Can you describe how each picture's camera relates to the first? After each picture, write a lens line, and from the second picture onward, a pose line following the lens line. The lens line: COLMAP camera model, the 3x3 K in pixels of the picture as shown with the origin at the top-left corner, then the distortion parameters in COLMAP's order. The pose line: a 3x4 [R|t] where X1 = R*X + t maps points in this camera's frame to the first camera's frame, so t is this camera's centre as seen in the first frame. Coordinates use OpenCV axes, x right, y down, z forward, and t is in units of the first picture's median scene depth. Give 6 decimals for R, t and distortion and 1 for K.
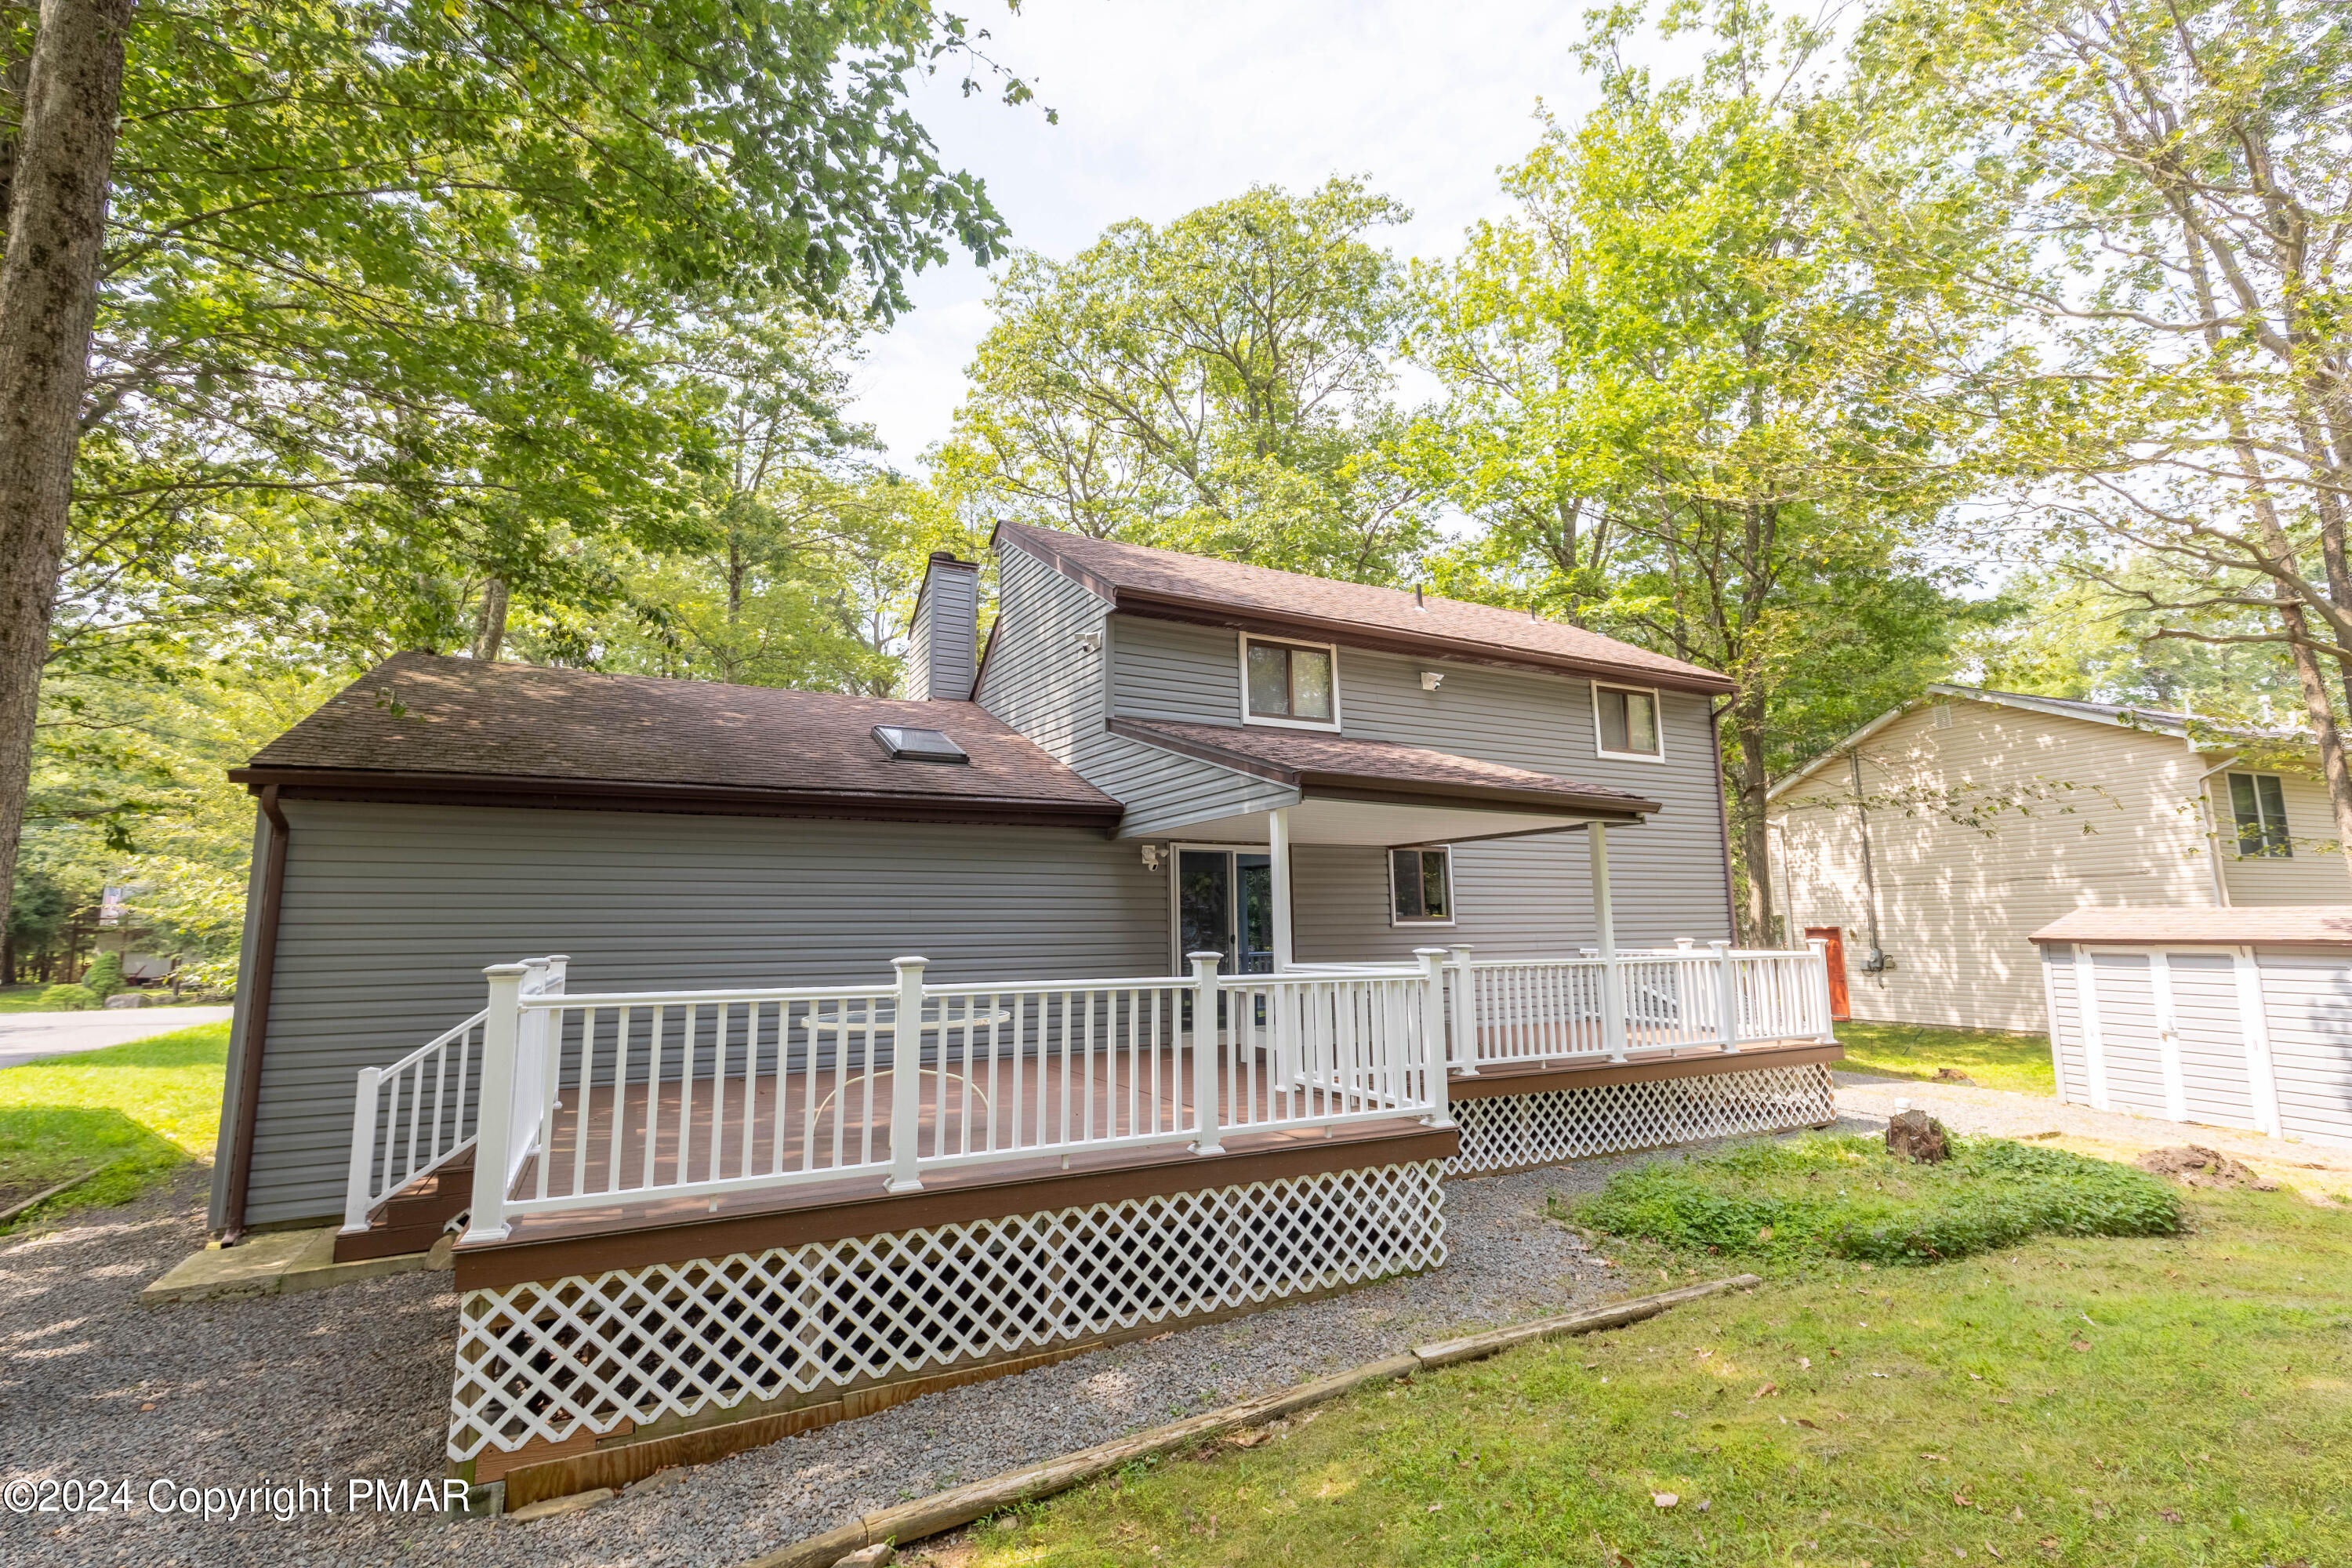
lens RADIAL K [[1046.2, 0, 1176.0], [0, 1046.2, 784.0], [0, 0, 1]] dist [0.003940, 0.000479]
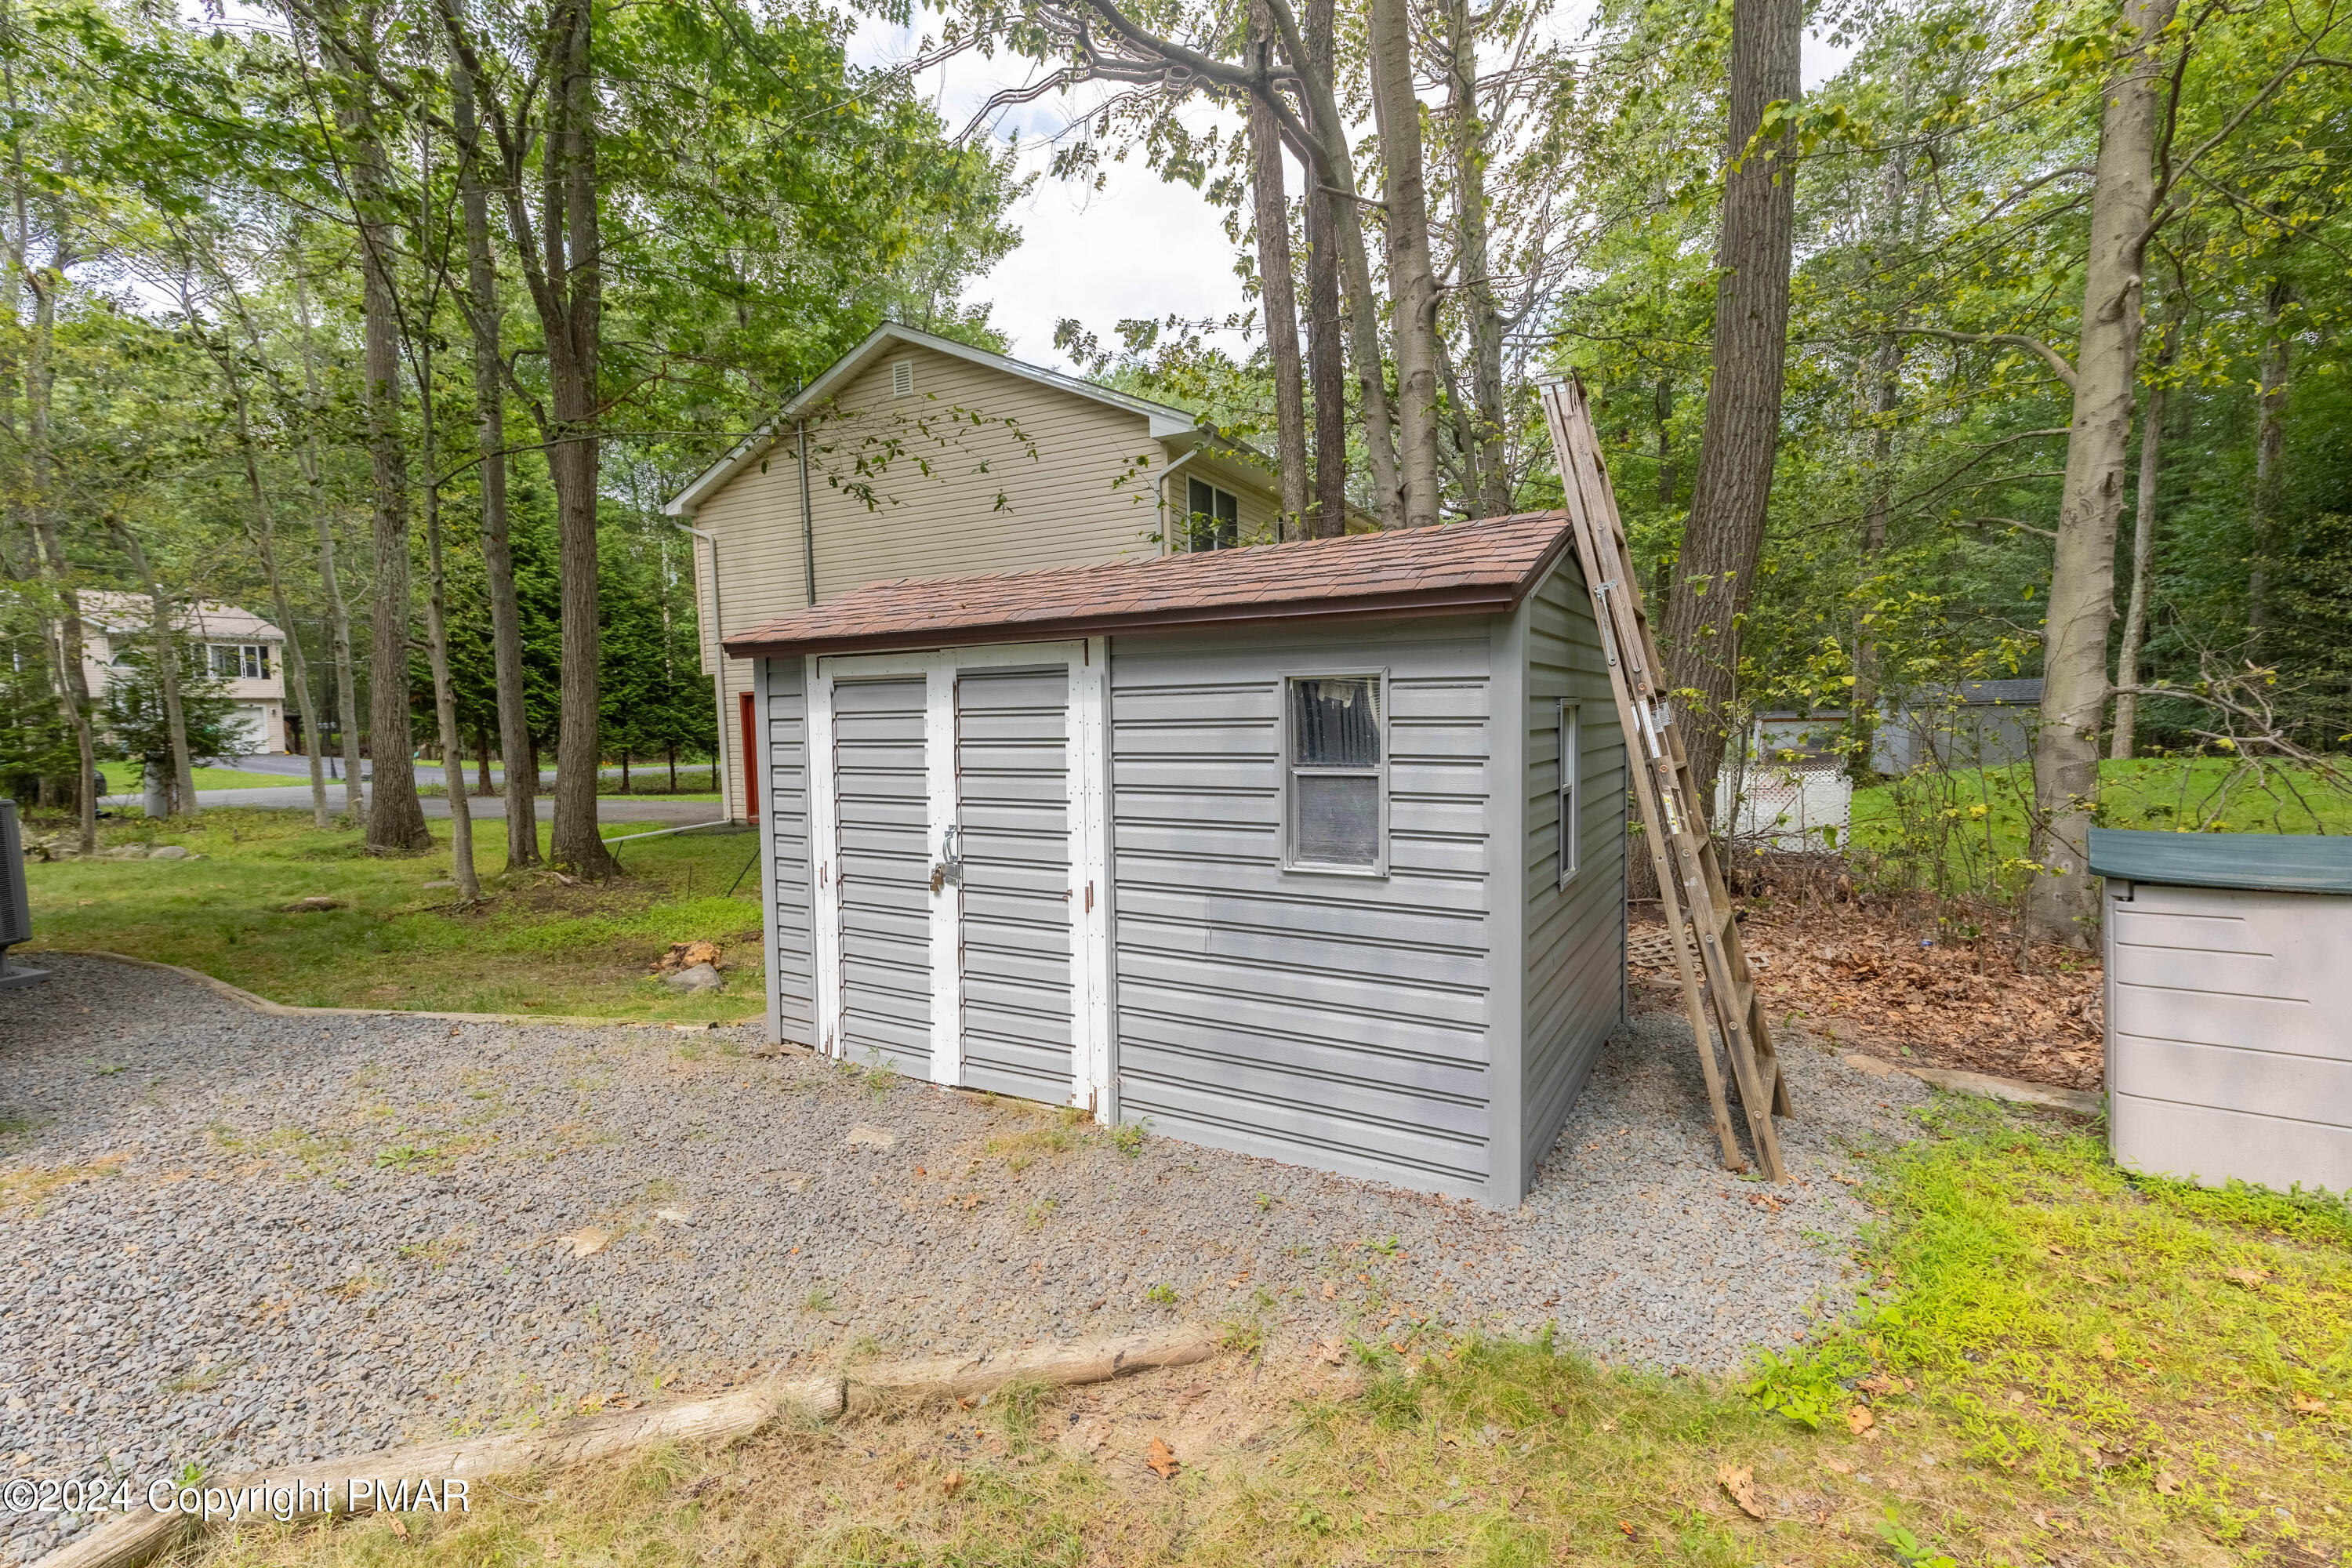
lens RADIAL K [[1041.9, 0, 1176.0], [0, 1041.9, 784.0], [0, 0, 1]] dist [0.001247, -0.000184]
pose [[0.734610, -0.023353, 0.678087, 0.763414], [-0.101962, 0.984258, 0.144359, 0.145569], [-0.670784, -0.175186, 0.720665, 0.685505]]
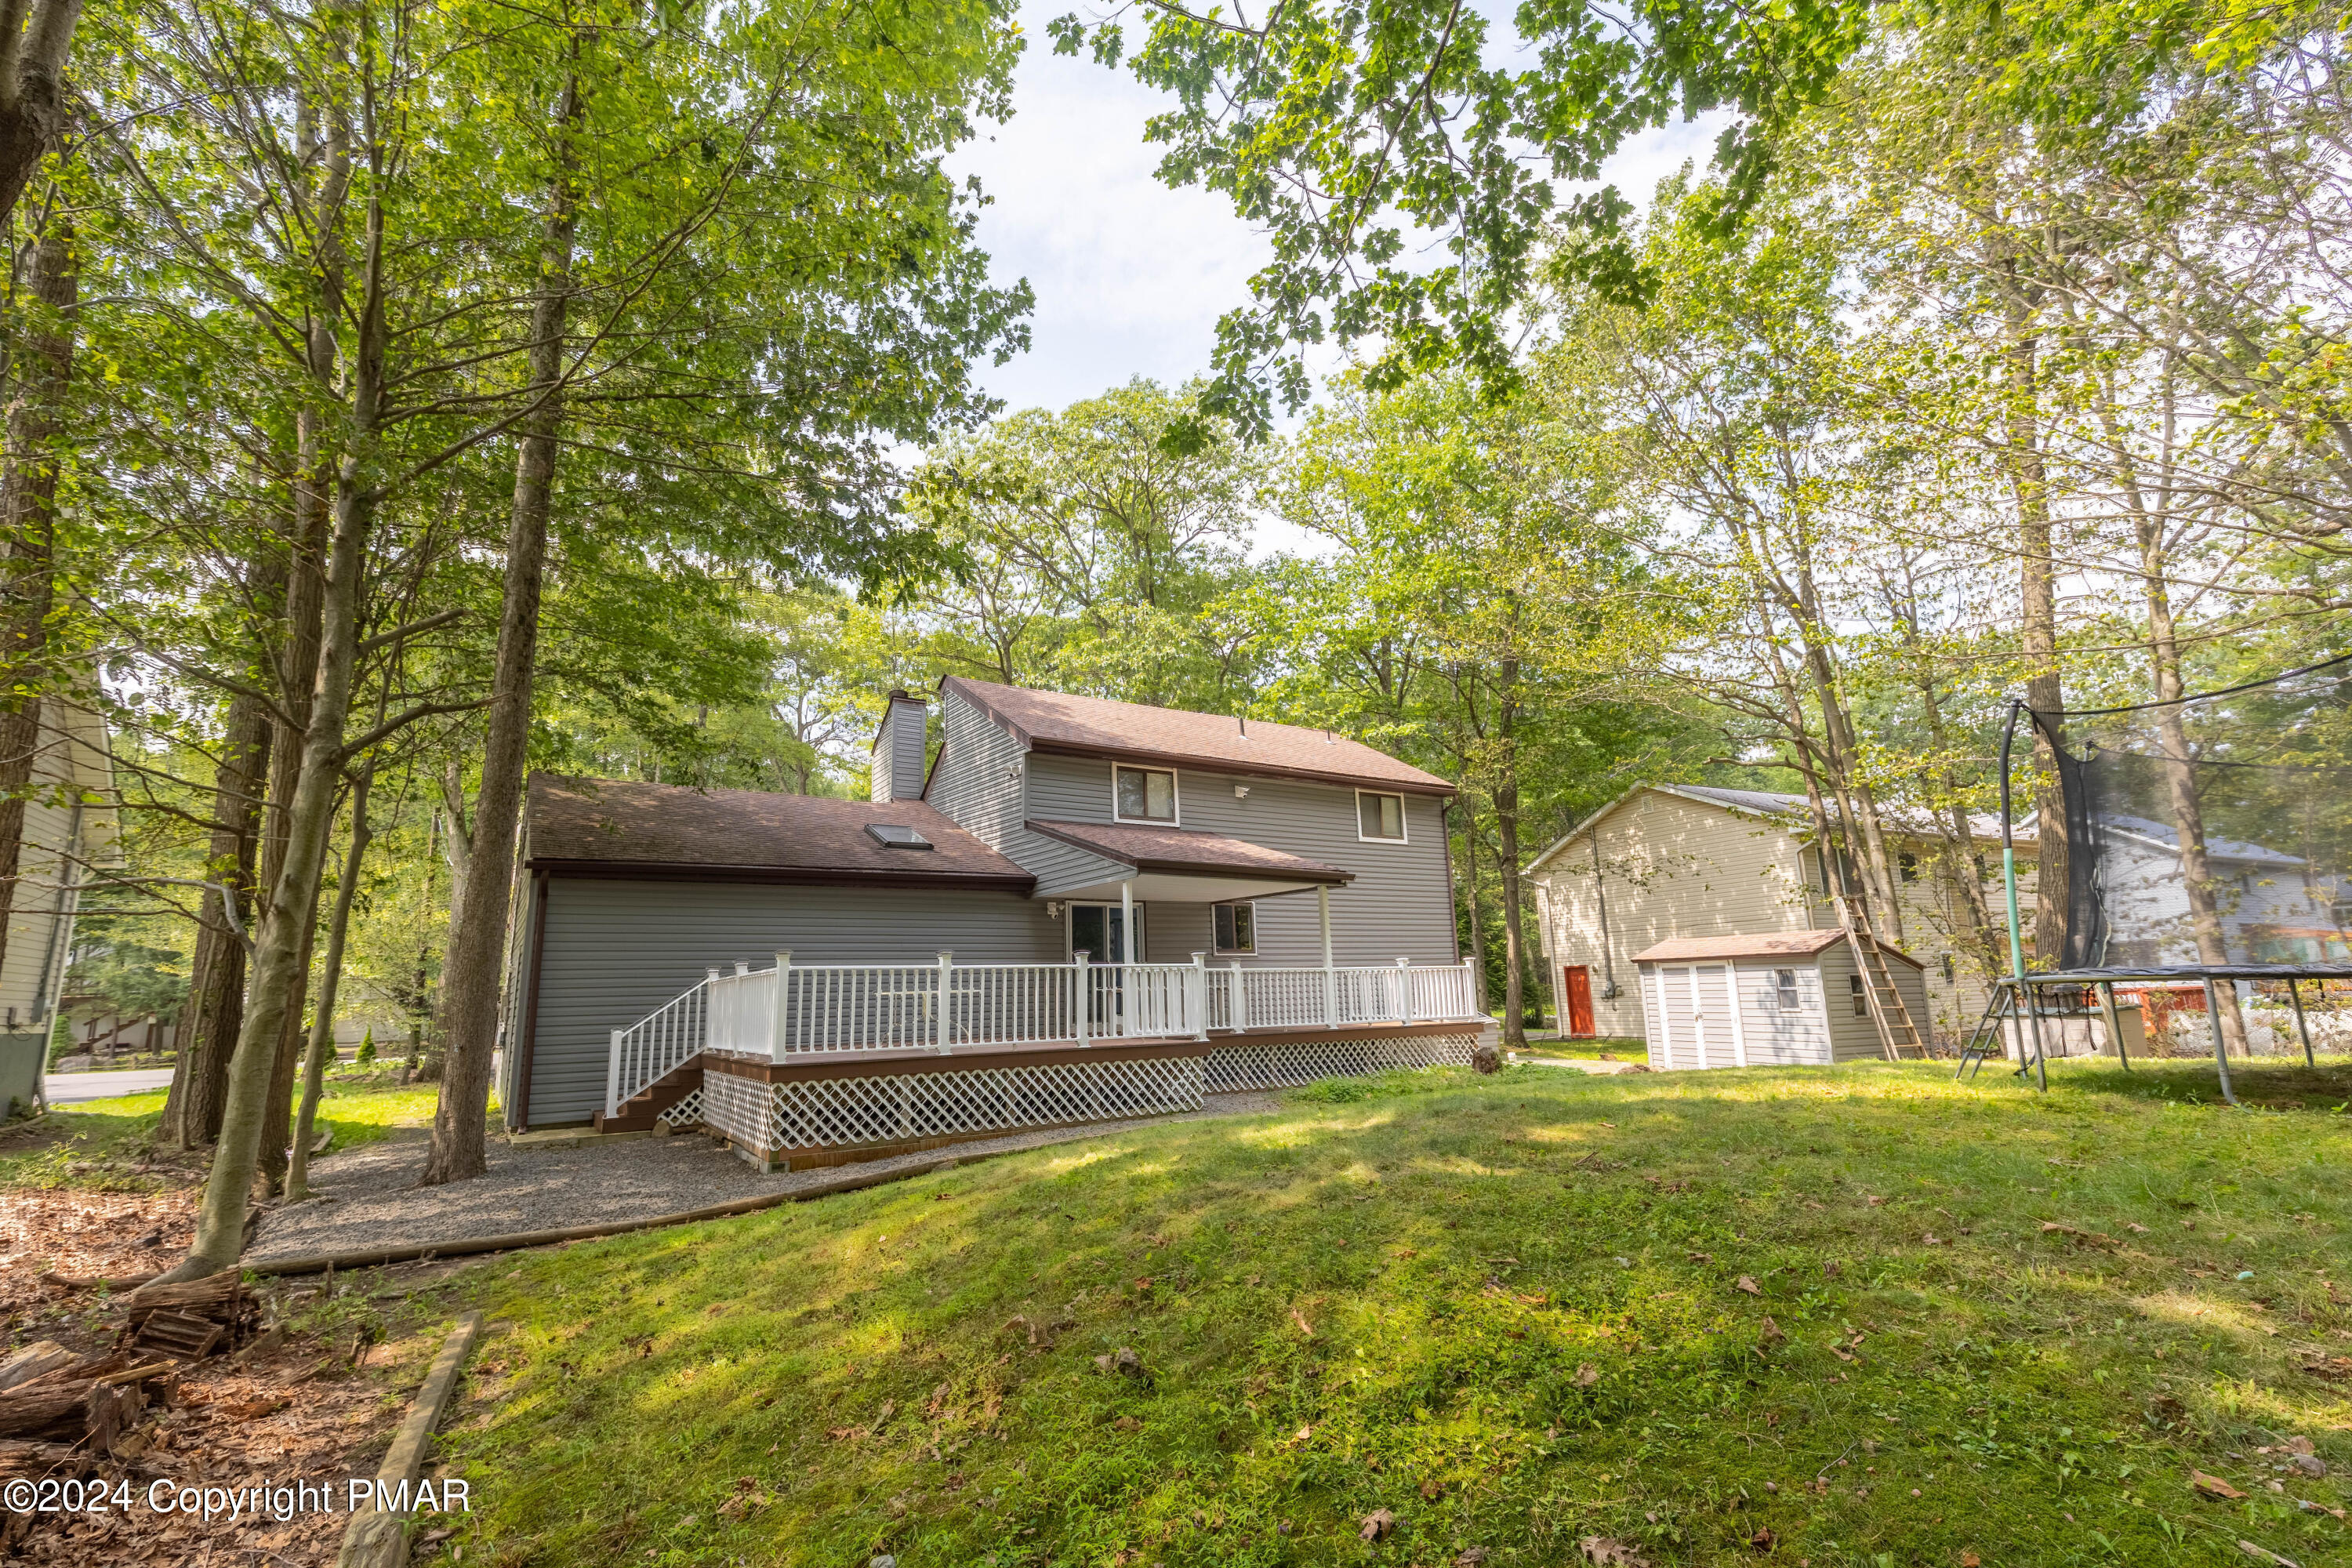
lens RADIAL K [[1046.3, 0, 1171.4], [0, 1046.3, 816.8], [0, 0, 1]] dist [0.002100, 0.000021]
pose [[0.995734, -0.000864, 0.092264, 0.006625], [0.003670, 0.999536, -0.030239, -0.019626], [-0.092195, 0.030449, 0.995275, -0.521105]]
